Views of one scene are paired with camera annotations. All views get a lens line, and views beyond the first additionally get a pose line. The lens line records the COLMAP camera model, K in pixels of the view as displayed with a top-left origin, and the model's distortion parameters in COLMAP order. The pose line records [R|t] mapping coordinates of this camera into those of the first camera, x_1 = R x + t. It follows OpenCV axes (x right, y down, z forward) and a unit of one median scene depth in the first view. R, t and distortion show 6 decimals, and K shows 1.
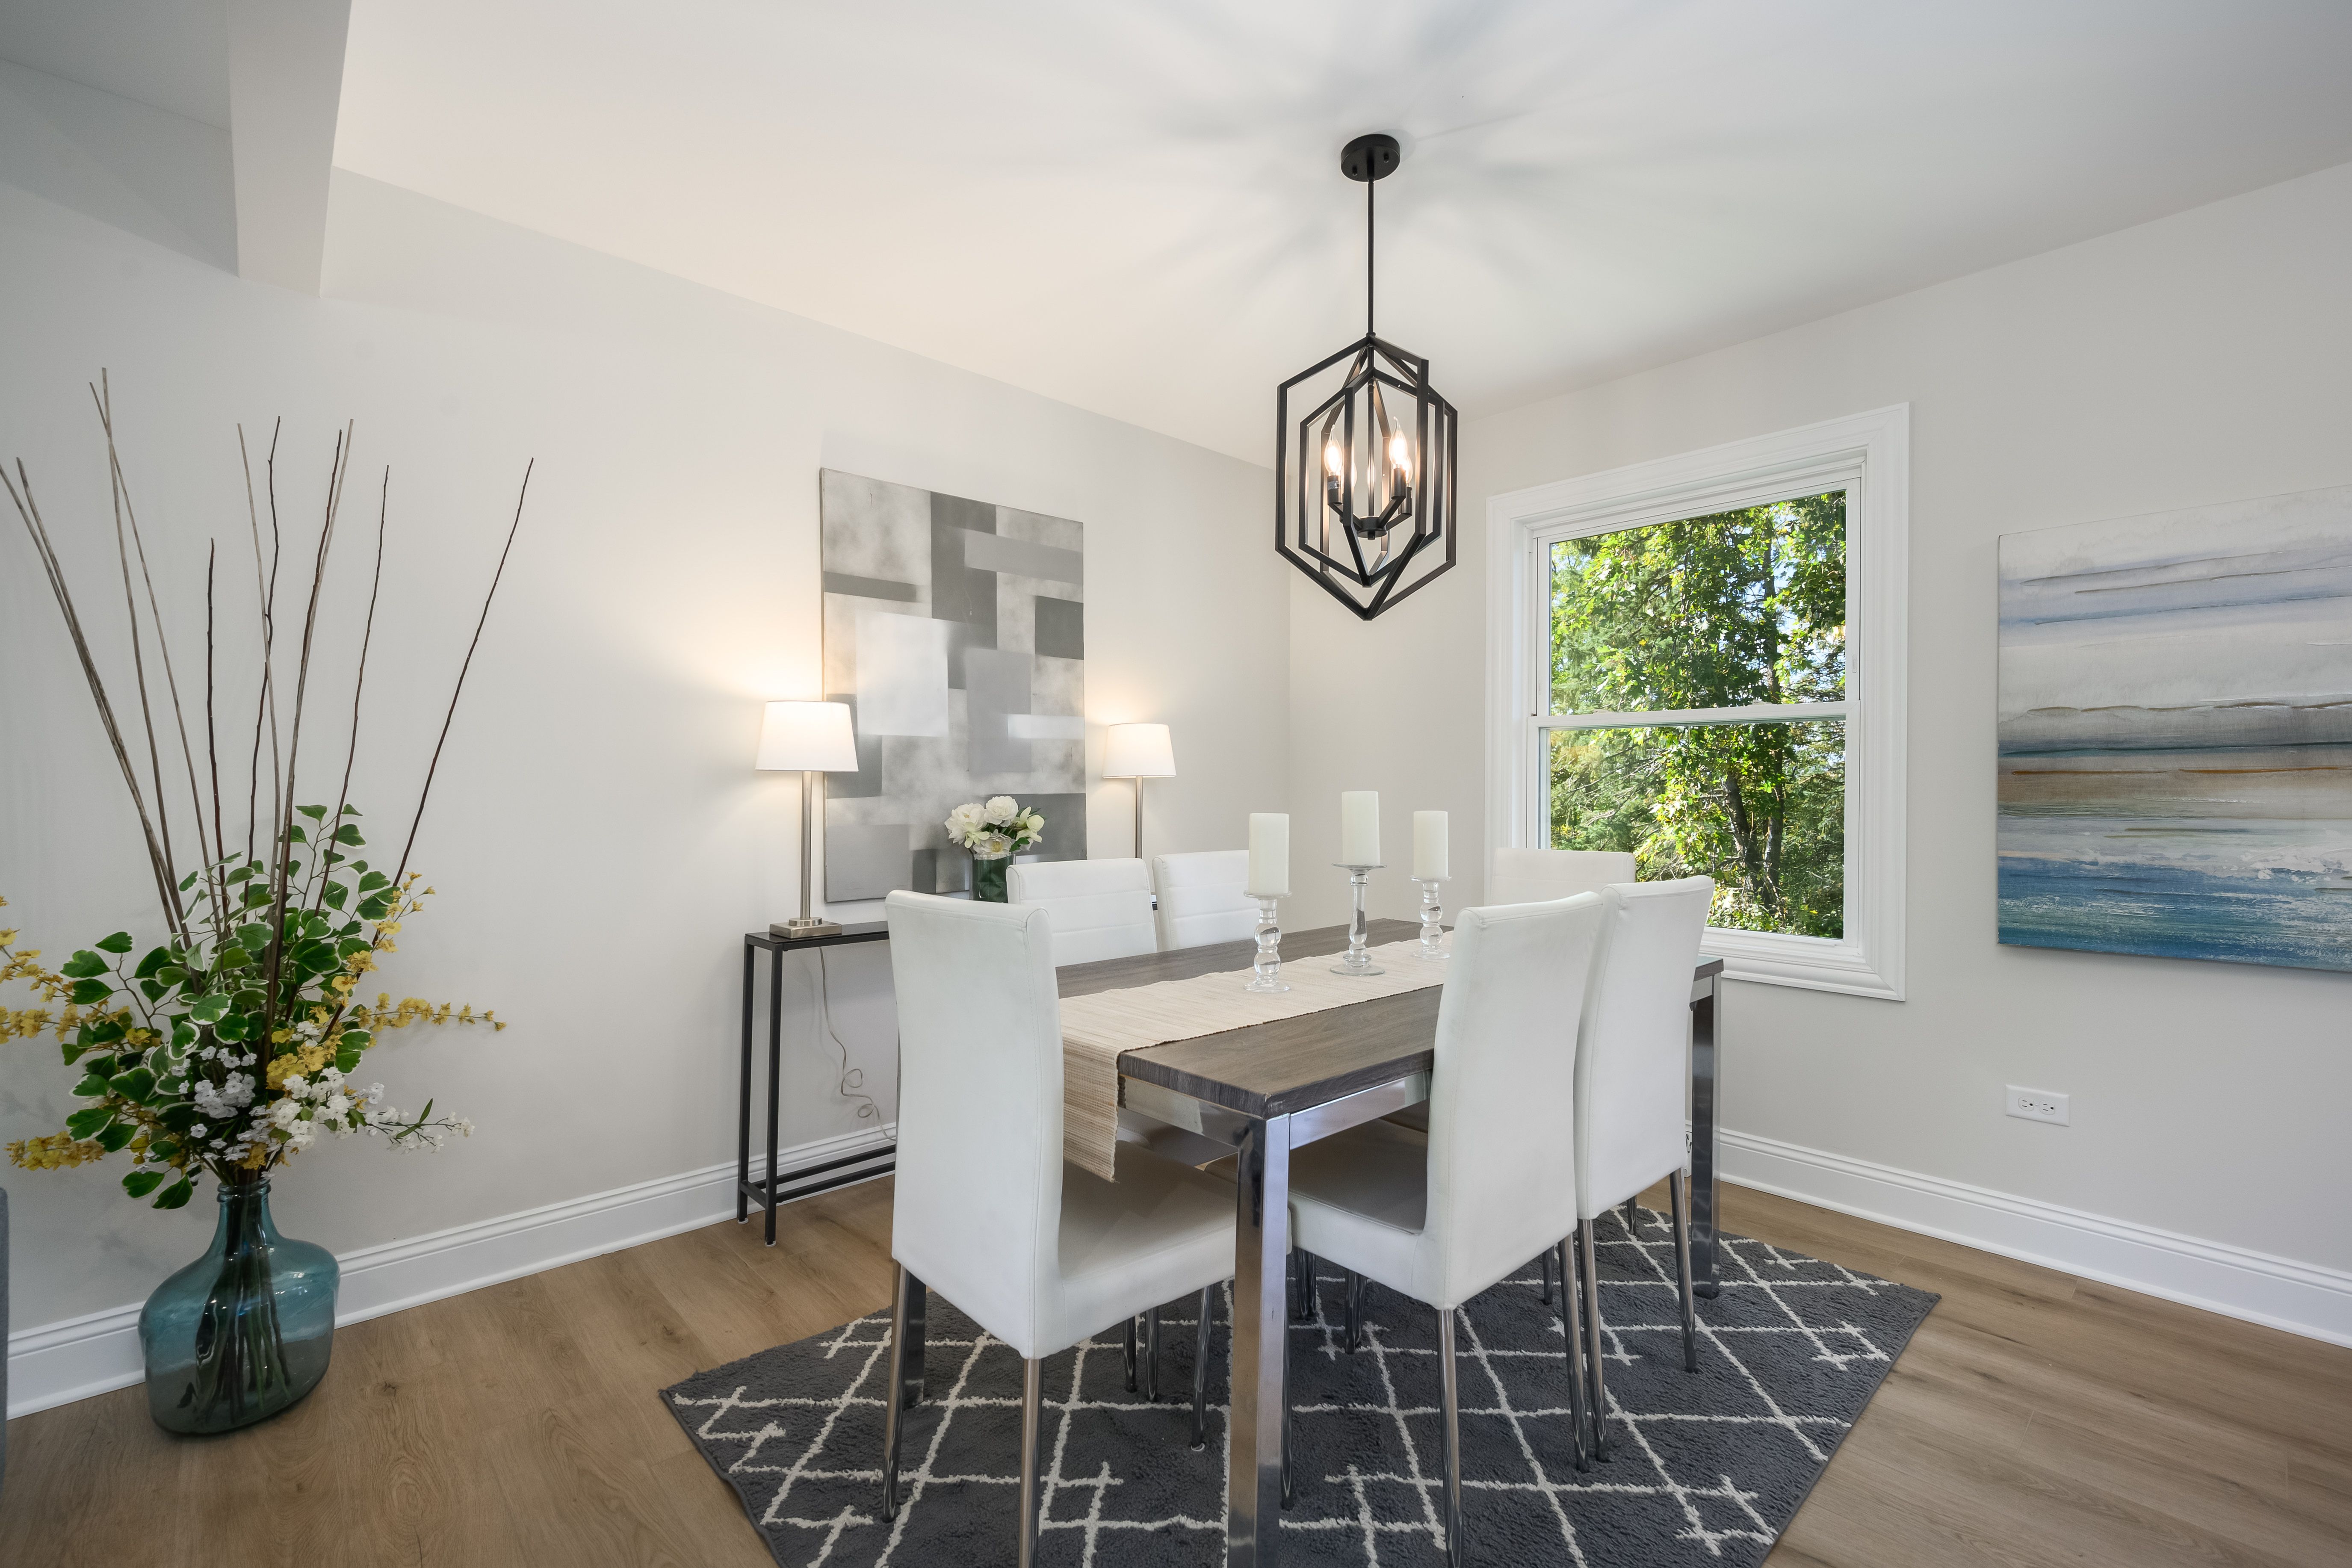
lens RADIAL K [[1018.1, 0, 1179.1], [0, 1018.1, 780.4], [0, 0, 1]] dist [-0.000545, -0.000040]
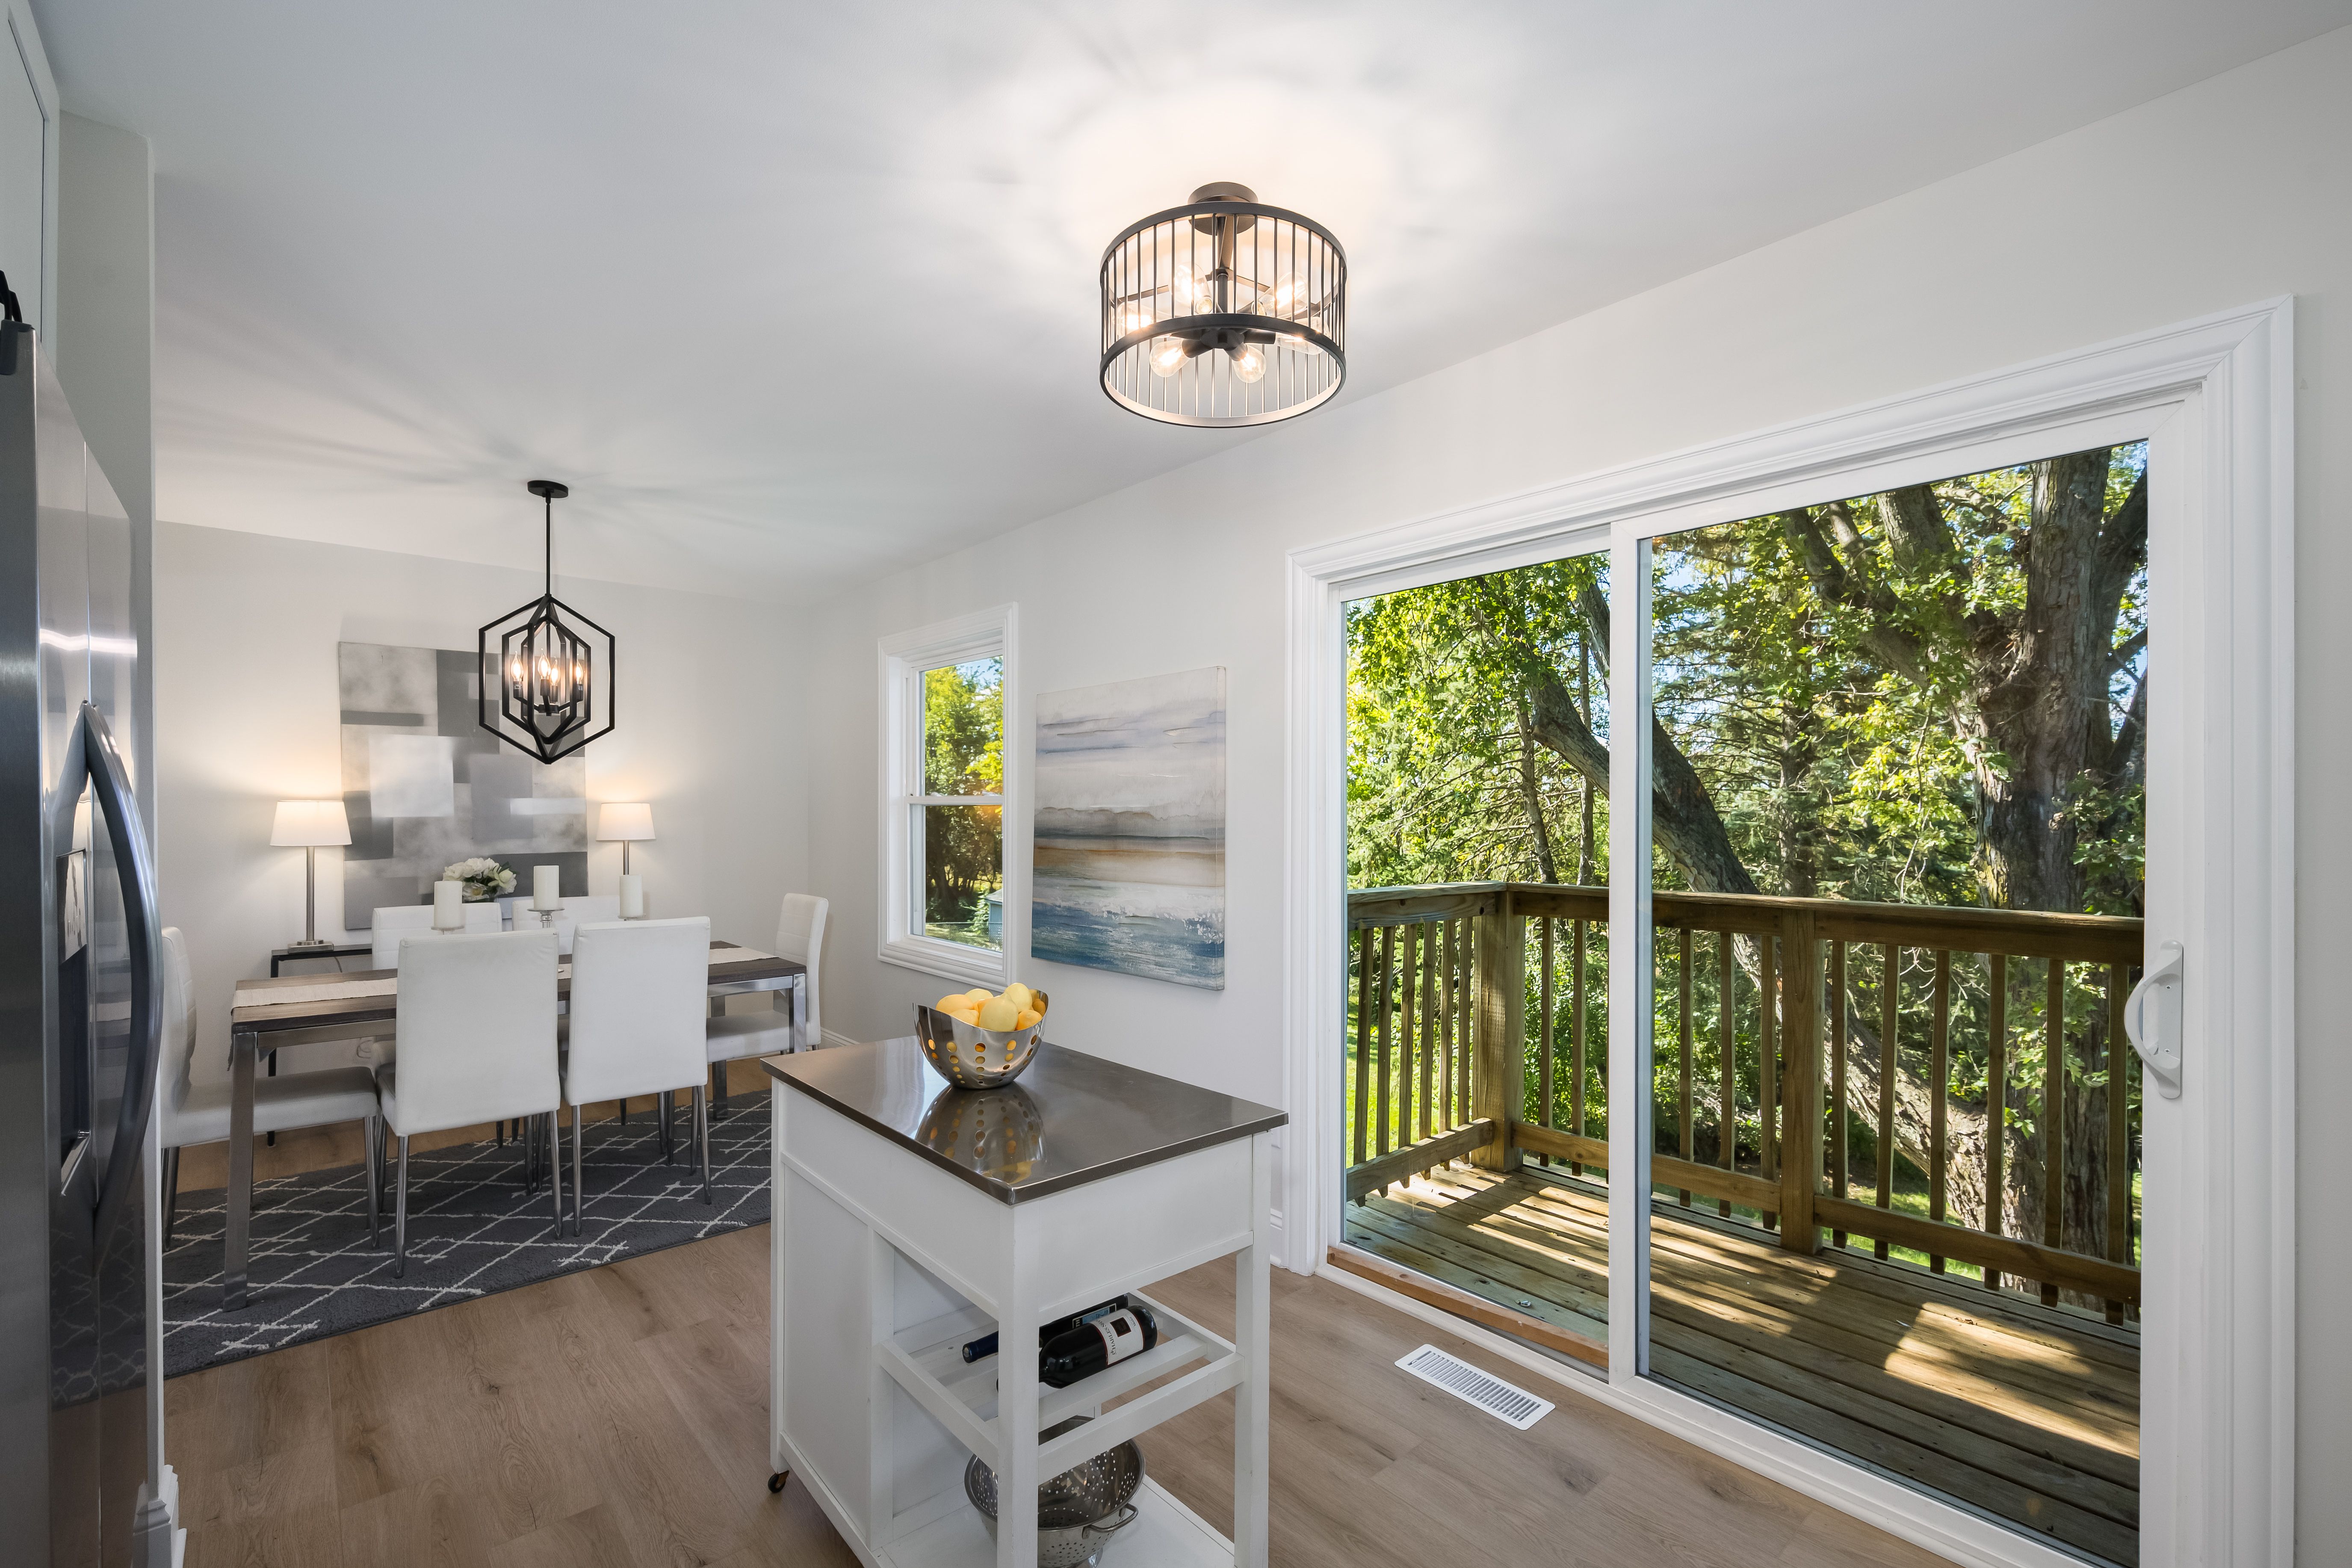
lens RADIAL K [[994.7, 0, 1174.7], [0, 994.7, 818.4], [0, 0, 1]] dist [-0.010100, -0.000116]
pose [[0.999965, -0.001840, -0.008166, 0.863794], [0.001982, 0.999847, 0.017400, -0.065530], [0.008132, -0.017416, 0.999815, -0.437770]]
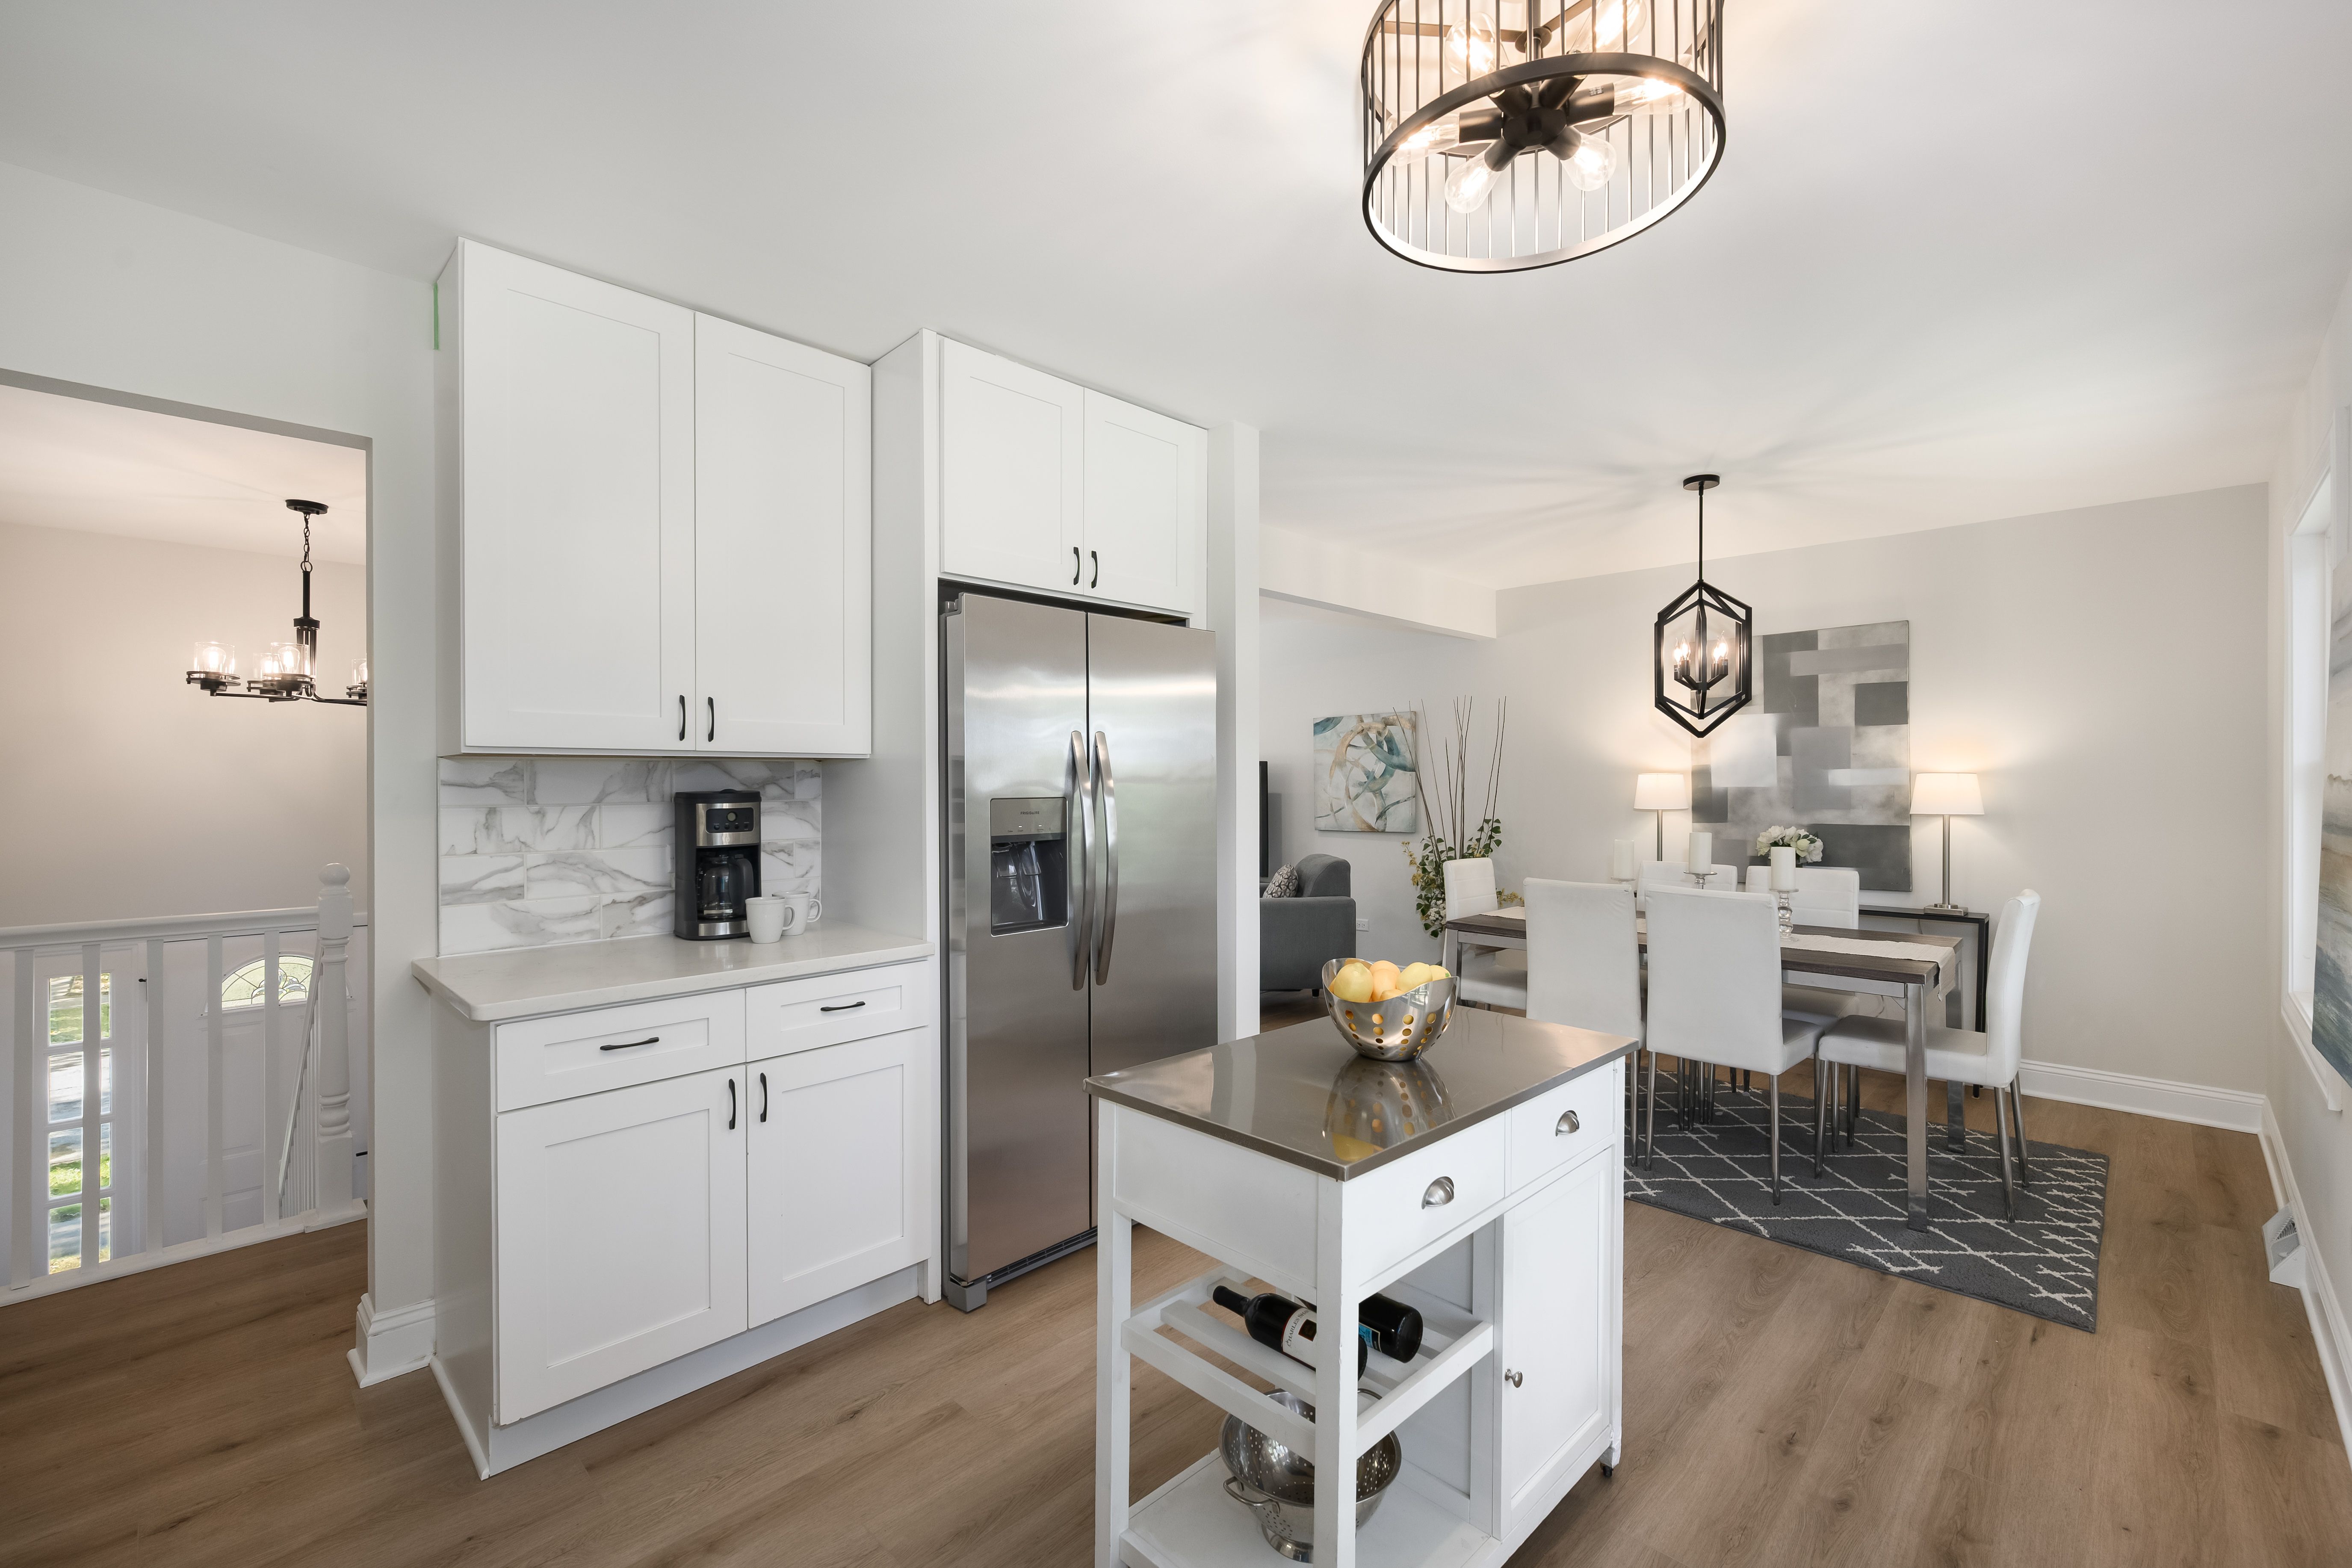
lens RADIAL K [[1002.0, 0, 1184.5], [0, 1002.0, 790.1], [0, 0, 1]] dist [-0.000527, -0.000043]
pose [[0.055415, 0.007854, -0.998433, 1.340293], [0.011054, 0.999903, 0.008479, -0.063762], [0.998402, -0.011506, 0.055323, -0.007236]]
